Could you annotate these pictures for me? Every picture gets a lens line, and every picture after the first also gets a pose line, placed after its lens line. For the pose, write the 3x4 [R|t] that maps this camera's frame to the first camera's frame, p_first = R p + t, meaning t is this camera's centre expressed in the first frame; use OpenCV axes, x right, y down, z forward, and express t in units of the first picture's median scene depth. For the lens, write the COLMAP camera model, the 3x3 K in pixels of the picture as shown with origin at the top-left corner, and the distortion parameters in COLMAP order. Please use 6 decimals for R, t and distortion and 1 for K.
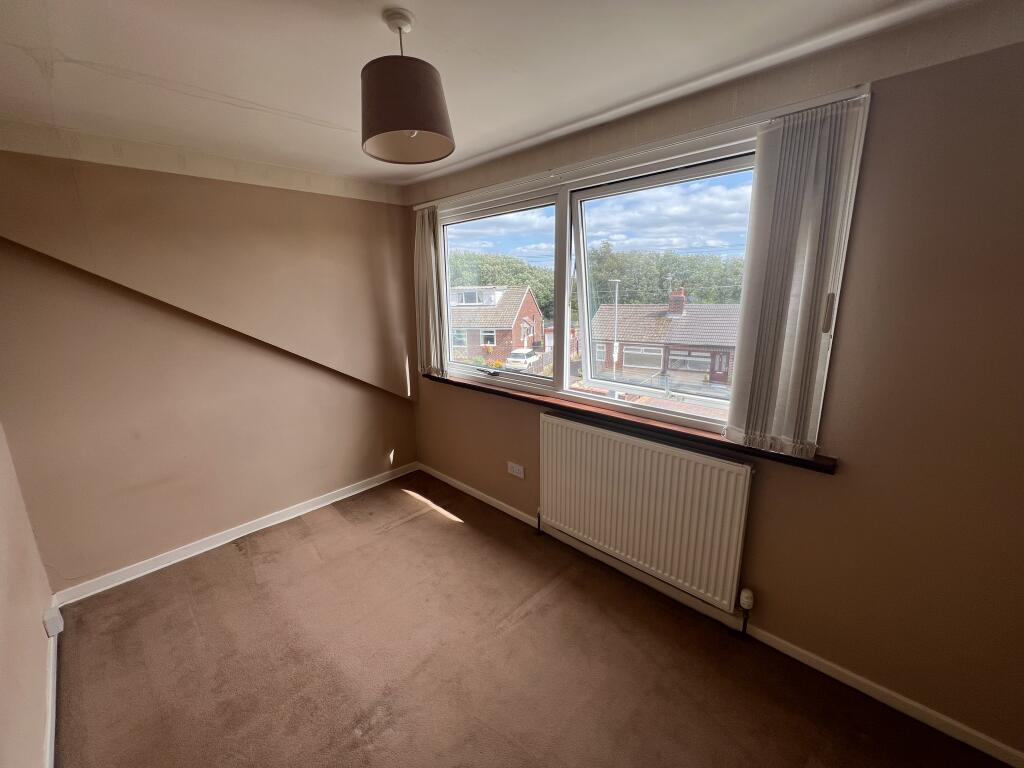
lens RADIAL K [[410.7, 0, 508.9], [0, 410.7, 382.7], [0, 0, 1]] dist [-0.001194, 0.000507]
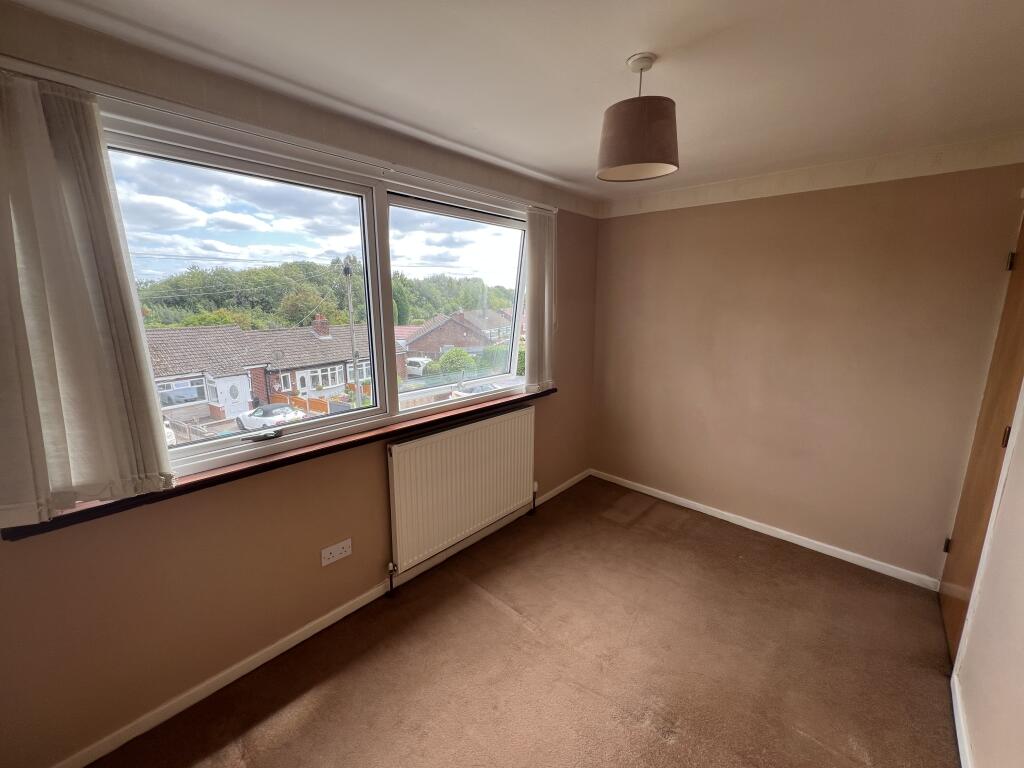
lens RADIAL K [[417.4, 0, 516.3], [0, 417.4, 383.5], [0, 0, 1]] dist [0.014634, 0.000028]
pose [[-0.040550, -0.180549, 0.982730, -0.751255], [0.221322, 0.957484, 0.185043, -0.150618], [-0.974357, 0.225003, 0.001134, 0.727022]]
